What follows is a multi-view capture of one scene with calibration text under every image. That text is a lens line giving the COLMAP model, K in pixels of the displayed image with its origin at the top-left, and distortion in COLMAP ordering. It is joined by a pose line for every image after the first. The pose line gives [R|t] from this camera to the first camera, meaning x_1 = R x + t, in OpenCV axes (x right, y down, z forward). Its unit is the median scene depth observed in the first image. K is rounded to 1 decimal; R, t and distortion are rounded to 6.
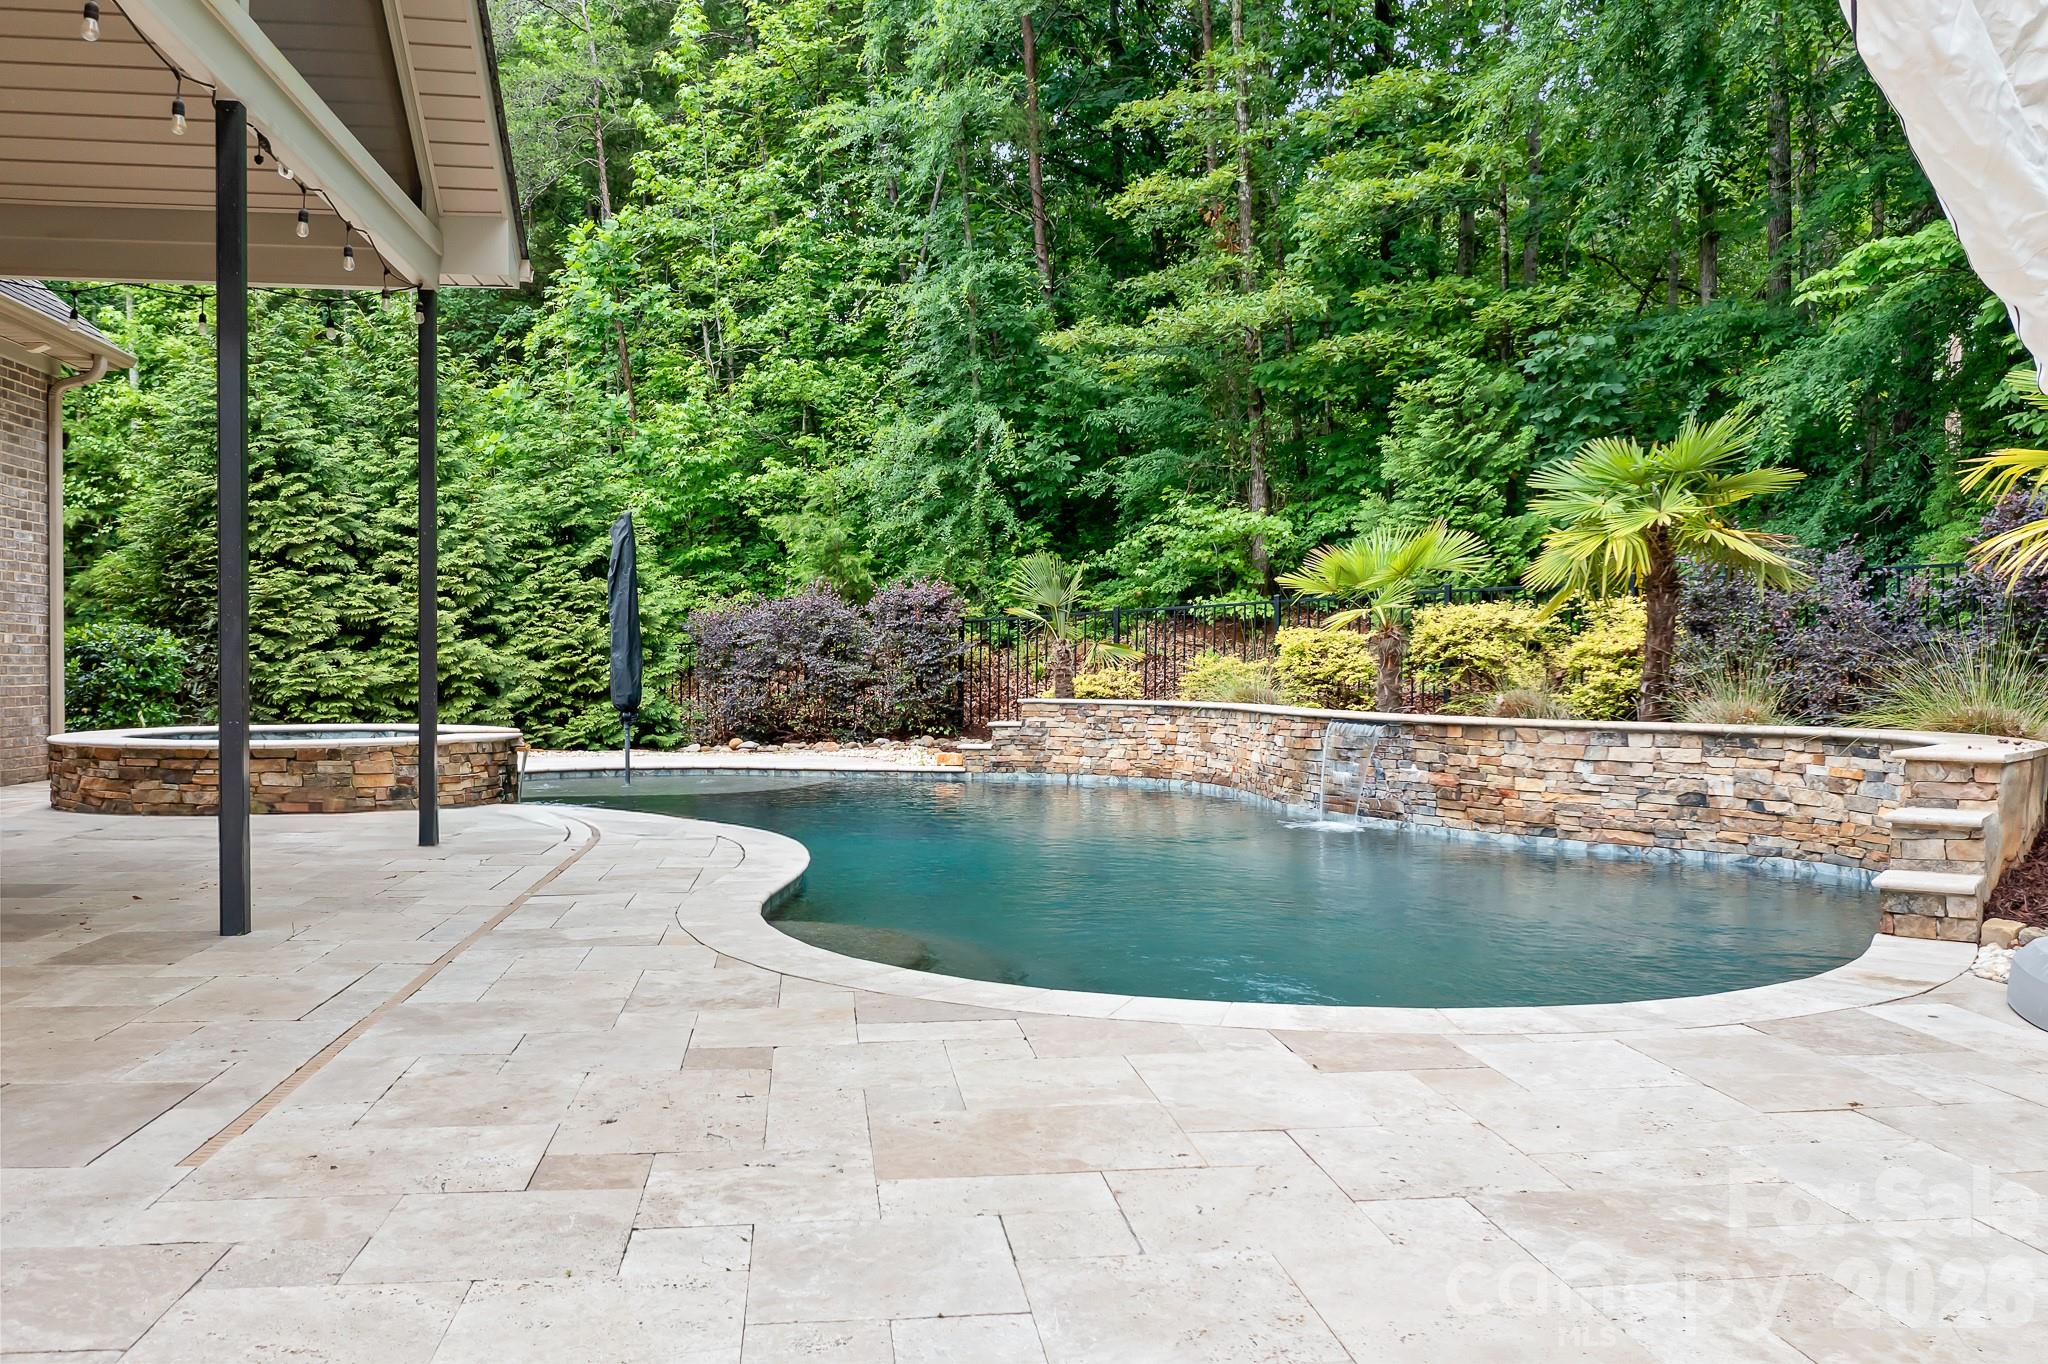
lens RADIAL K [[1631.6, 0, 1023.9], [0, 1631.6, 681.9], [0, 0, 1]] dist [-0.015868, 0.014898]
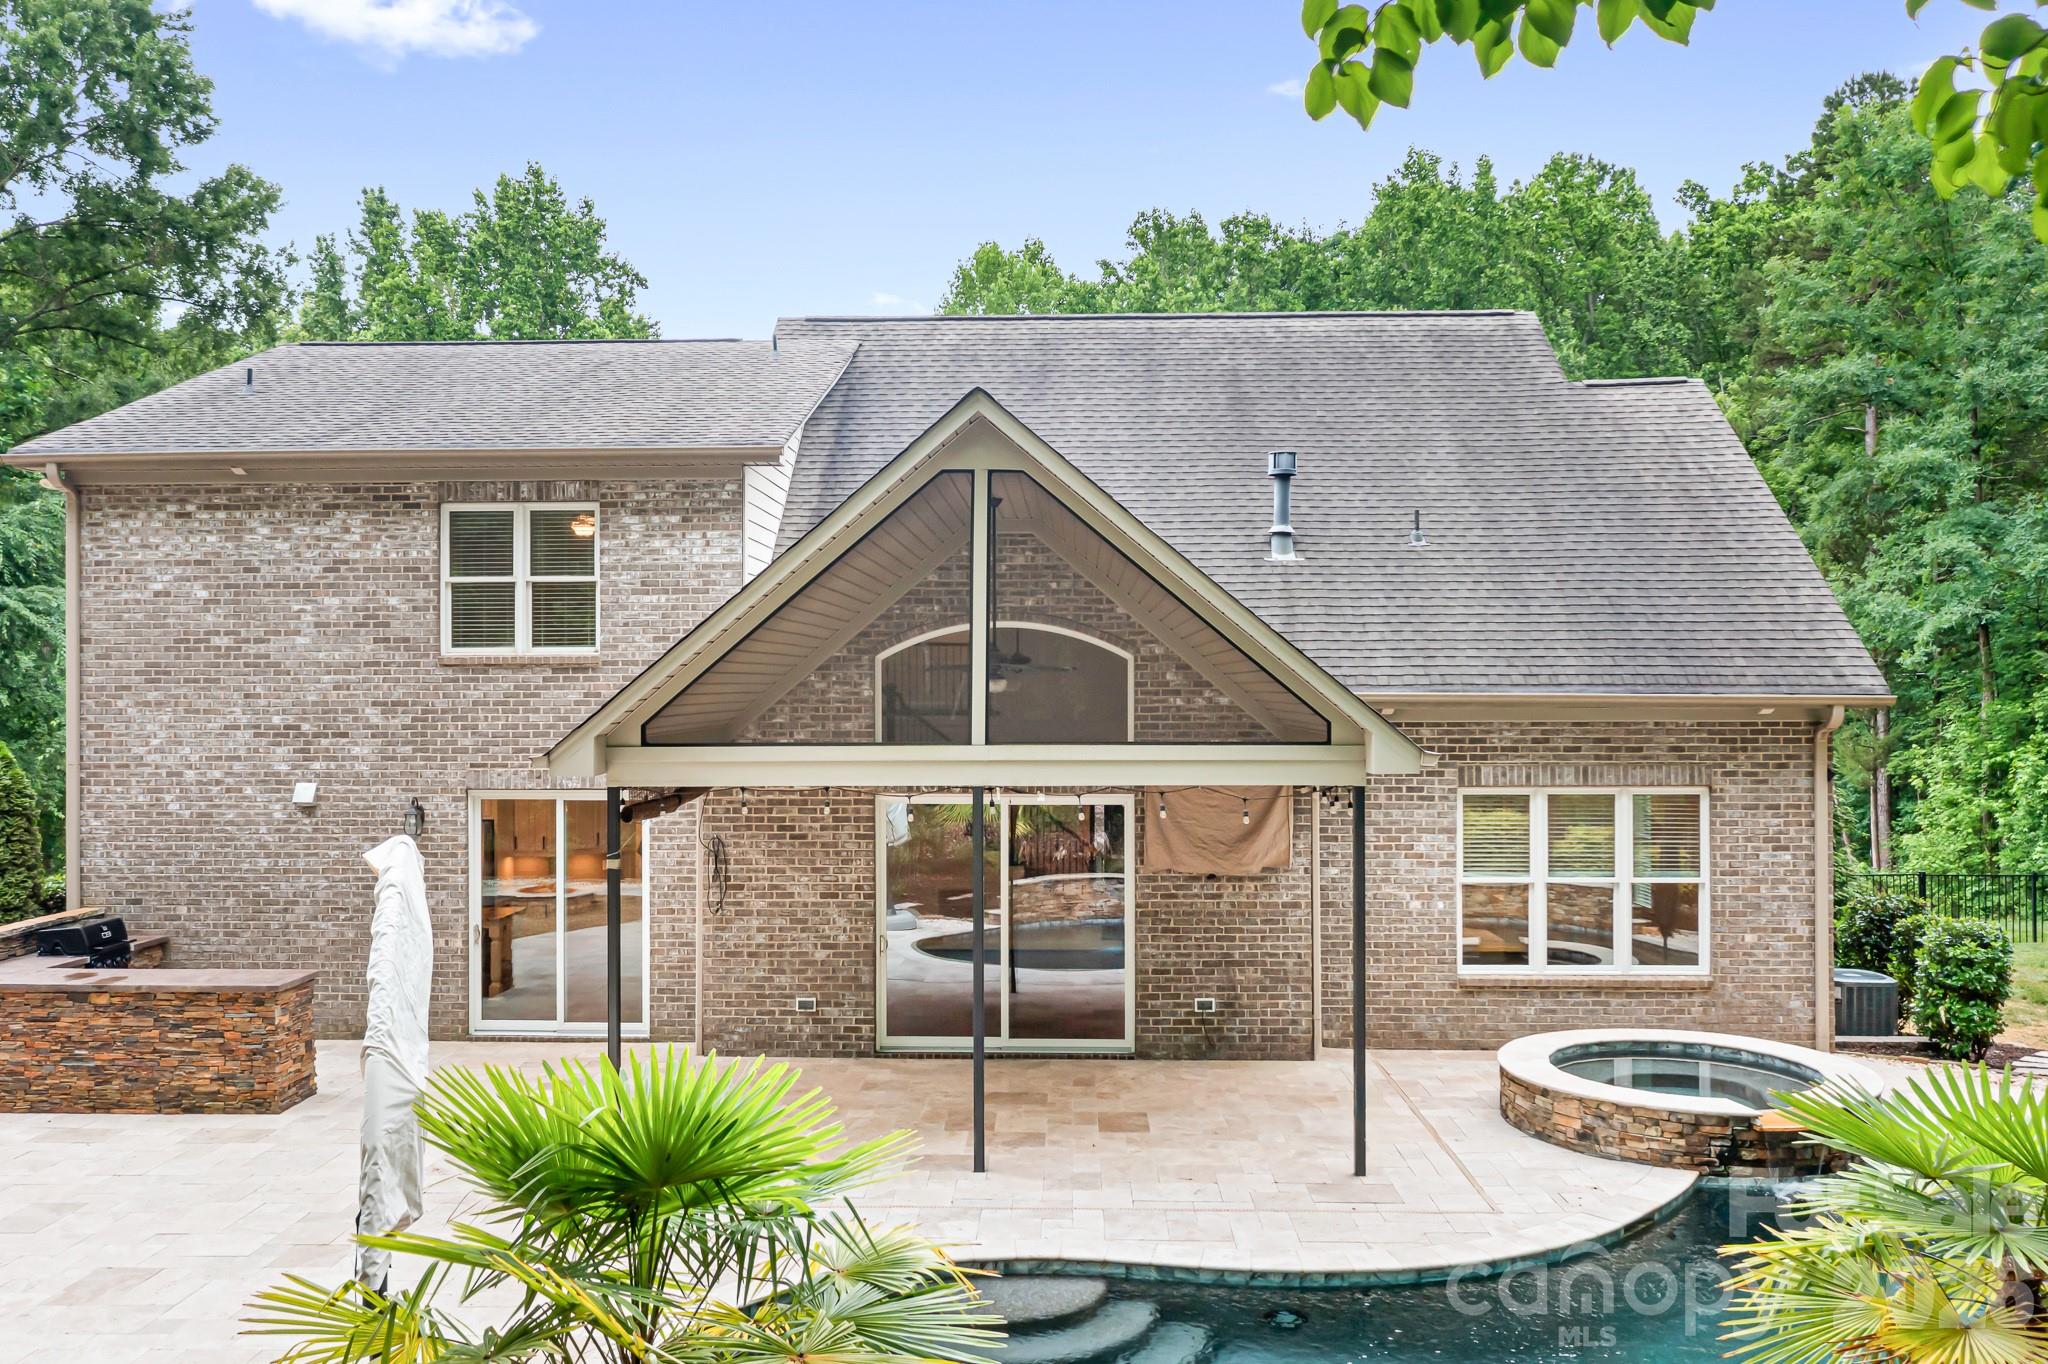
lens RADIAL K [[1631.6, 0, 1025.2], [0, 1631.6, 683.1], [0, 0, 1]] dist [-0.015868, 0.014898]
pose [[-0.182132, -0.005524, -0.983259, 0.718130], [-0.001761, 0.999984, -0.005292, -0.212232], [0.983272, 0.000767, -0.182139, 0.643650]]
